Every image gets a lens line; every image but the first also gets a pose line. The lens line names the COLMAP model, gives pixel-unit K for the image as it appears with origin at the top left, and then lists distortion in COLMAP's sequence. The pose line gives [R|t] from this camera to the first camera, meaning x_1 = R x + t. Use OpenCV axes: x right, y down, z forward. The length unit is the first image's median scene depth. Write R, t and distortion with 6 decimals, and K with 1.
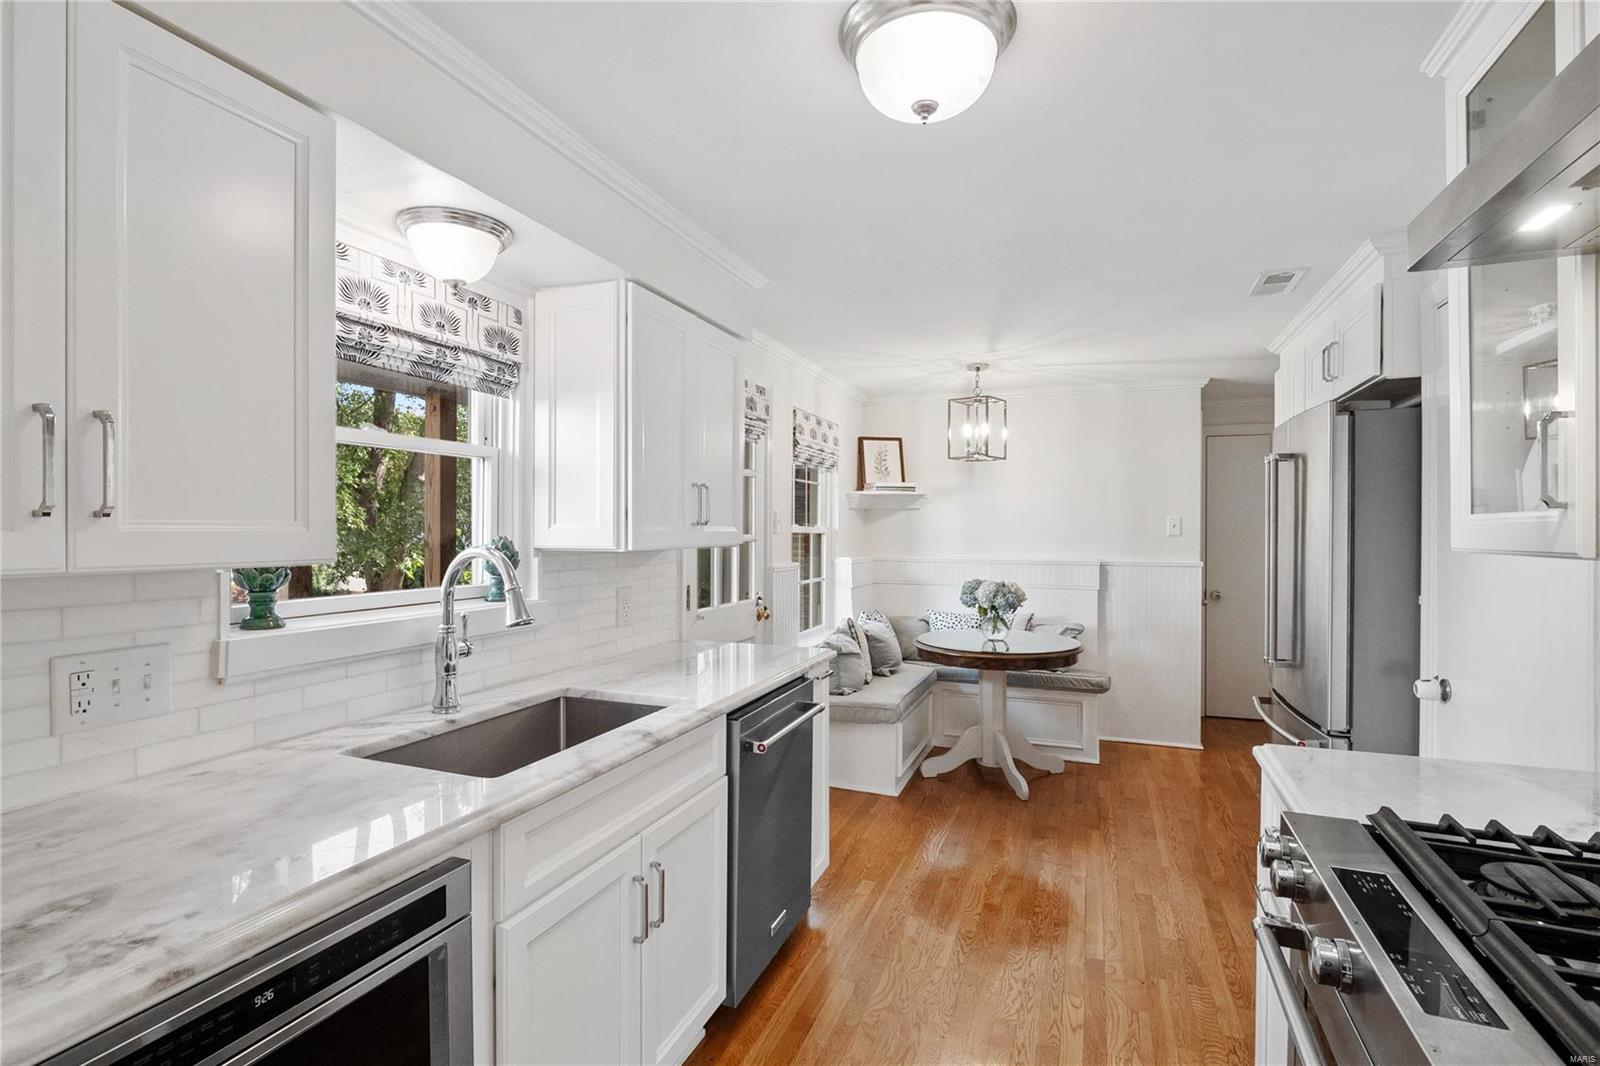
lens RADIAL K [[759.3, 0, 800.0], [0, 759.3, 533.0], [0, 0, 1]] dist [-0.031574, -0.000003]
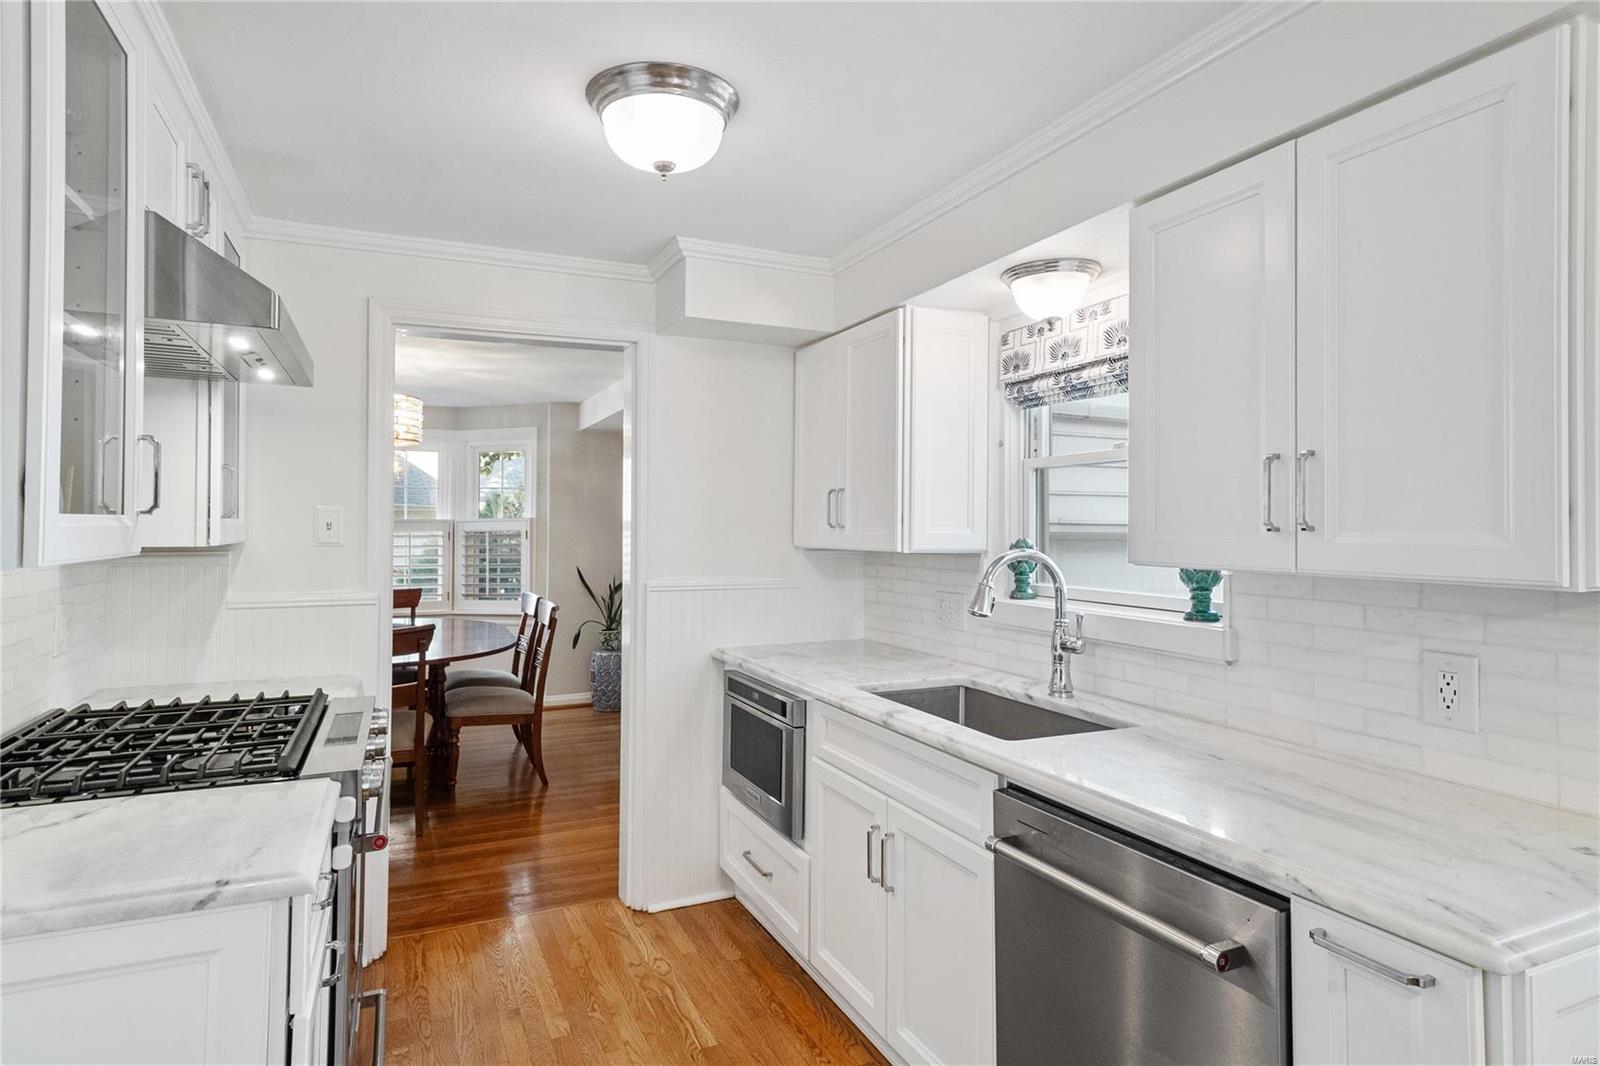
lens RADIAL K [[886.1, 0, 794.8], [0, 886.1, 513.0], [0, 0, 1]] dist [0.026729, -0.000385]
pose [[-0.699198, -0.018876, -0.714679, 0.709340], [-0.011040, 0.999817, -0.015606, -0.011454], [0.714843, -0.003022, -0.699278, 1.518971]]
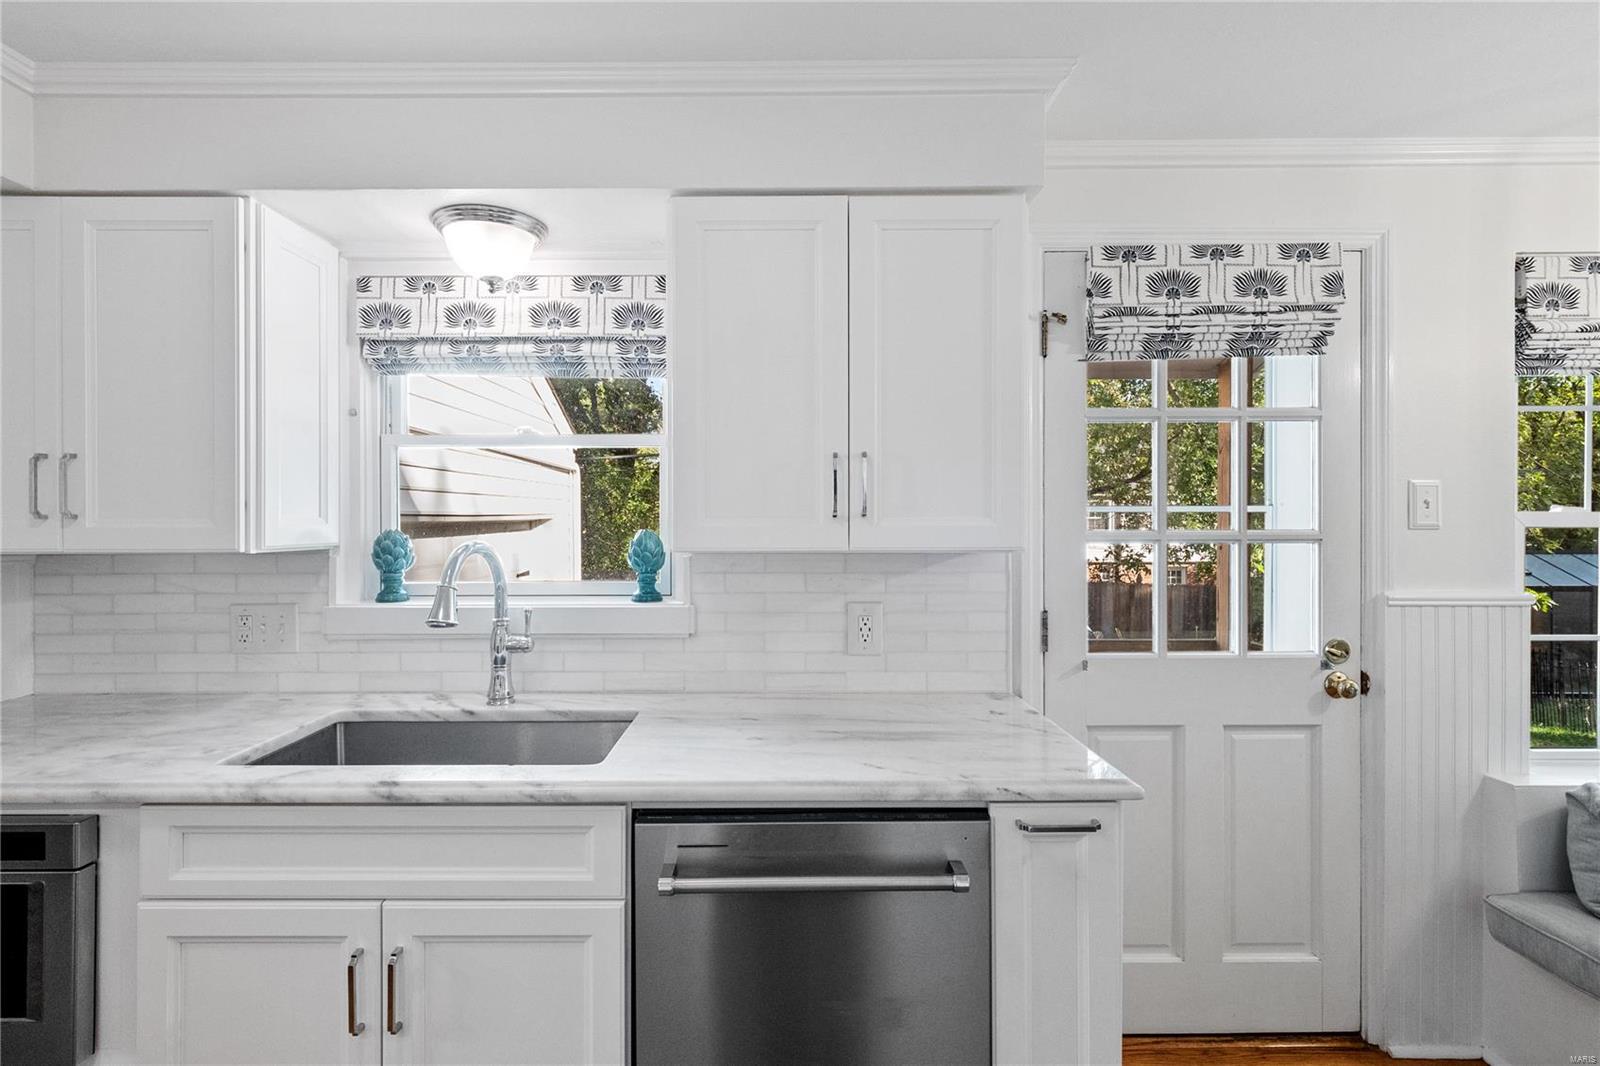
lens RADIAL K [[754.2, 0, 775.6], [0, 754.2, 519.0], [0, 0, 1]] dist [0.006848, -0.000329]
pose [[0.357081, -0.000935, -0.934073, 0.568971], [-0.000416, 0.999999, -0.001160, -0.009620], [0.934073, 0.000803, 0.357080, 0.904452]]
